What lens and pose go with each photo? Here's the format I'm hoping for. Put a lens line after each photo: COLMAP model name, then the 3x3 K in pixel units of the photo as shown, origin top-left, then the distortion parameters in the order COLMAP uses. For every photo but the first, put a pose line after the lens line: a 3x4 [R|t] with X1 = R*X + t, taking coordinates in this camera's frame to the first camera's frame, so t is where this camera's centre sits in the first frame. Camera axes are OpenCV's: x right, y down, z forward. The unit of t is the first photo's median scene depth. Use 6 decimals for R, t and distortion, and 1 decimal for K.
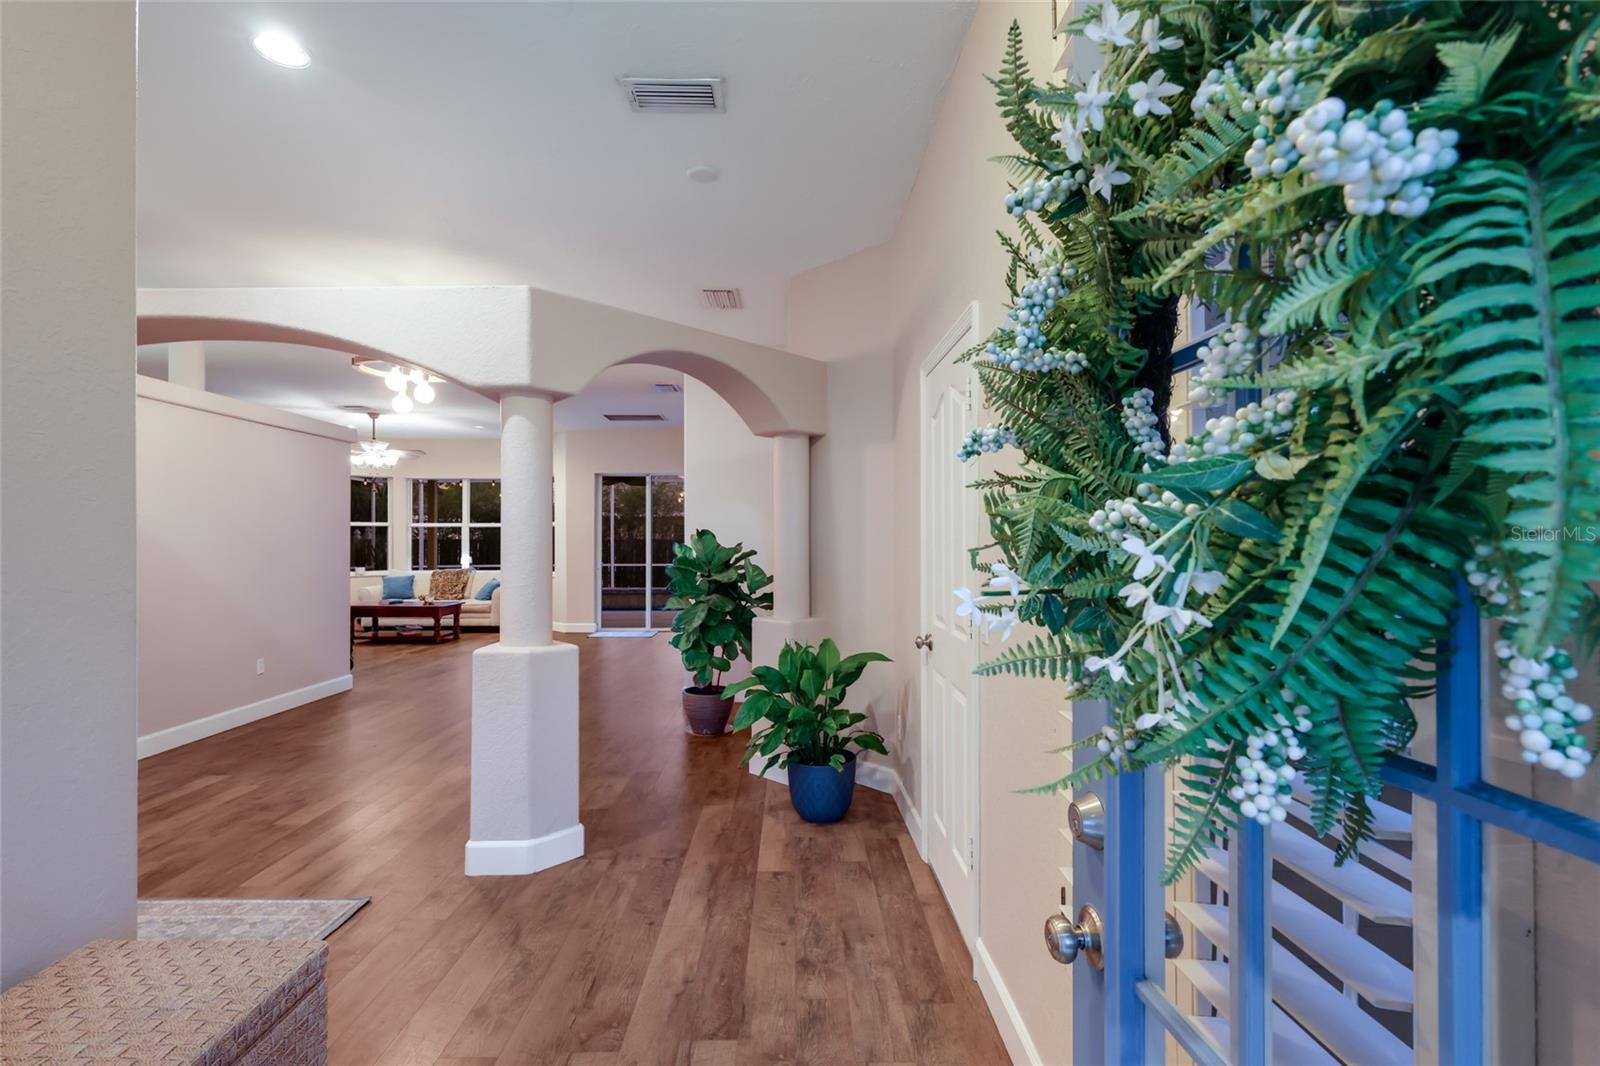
lens RADIAL K [[732.5, 0, 802.6], [0, 732.5, 527.8], [0, 0, 1]] dist [0.004478, -0.002323]
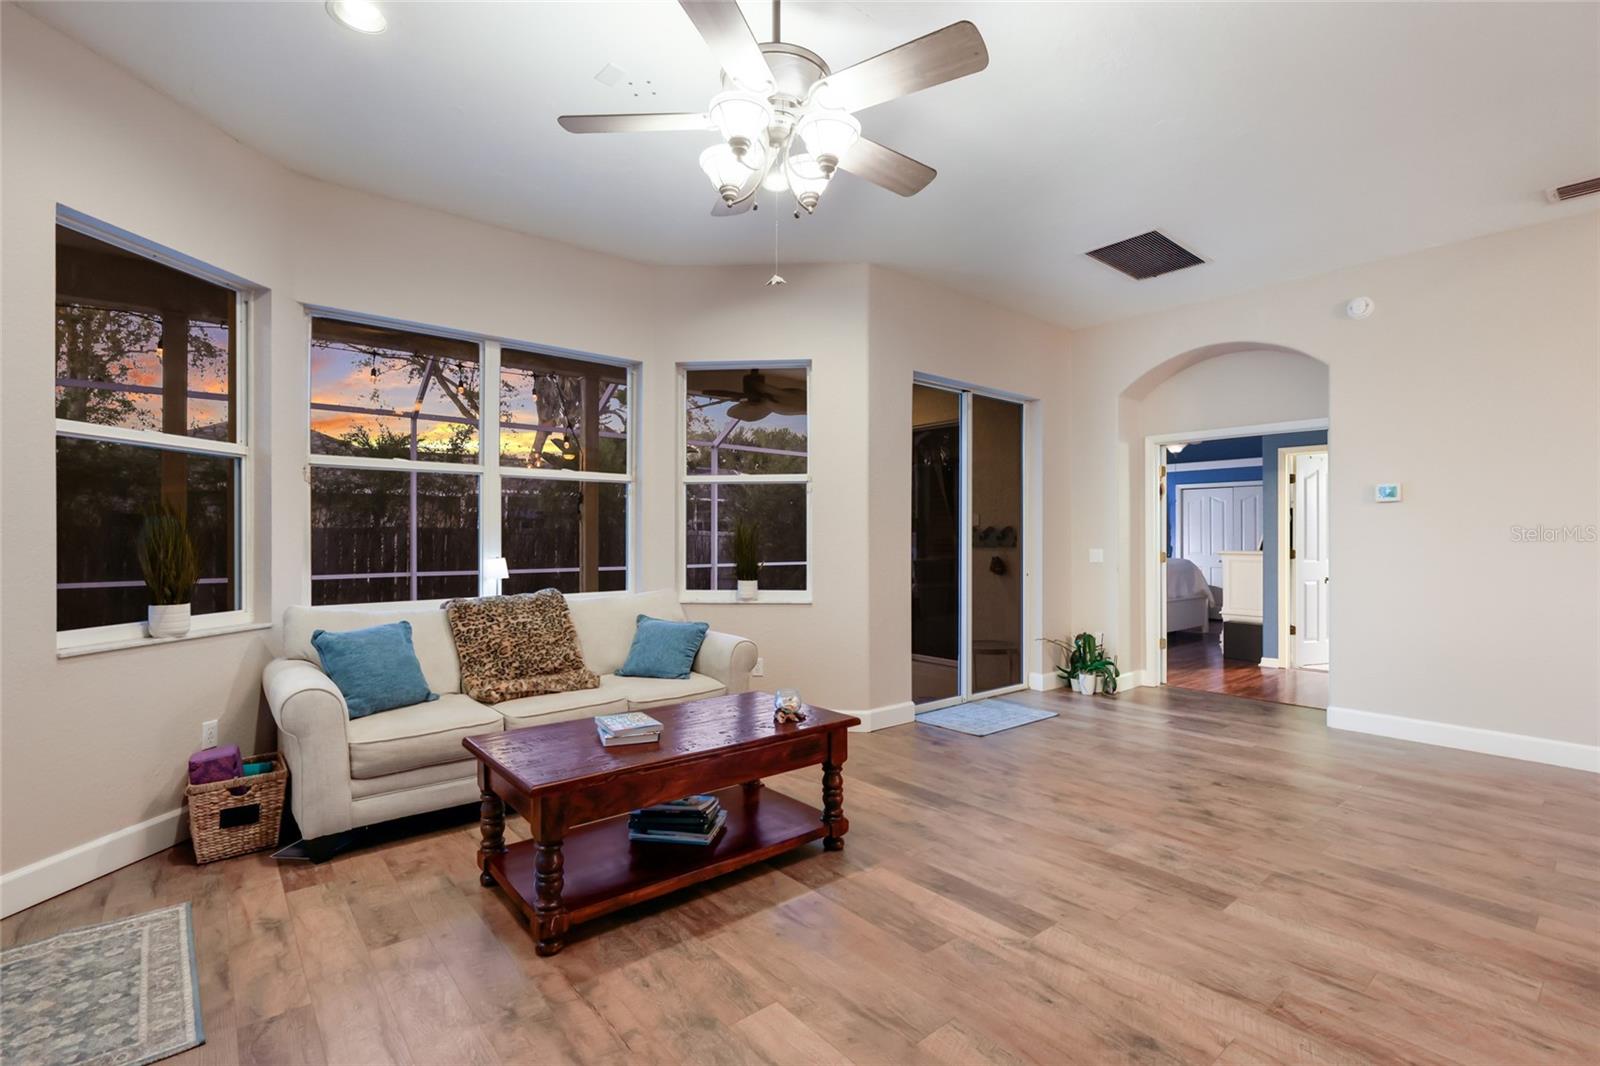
lens RADIAL K [[732.5, 0, 795.1], [0, 732.5, 537.5], [0, 0, 1]] dist [0.004478, -0.002323]
pose [[0.774051, 0.001894, 0.633121, -0.724214], [-0.013791, 0.999809, 0.013869, 0.027912], [-0.632973, -0.019467, 0.773929, 0.803472]]
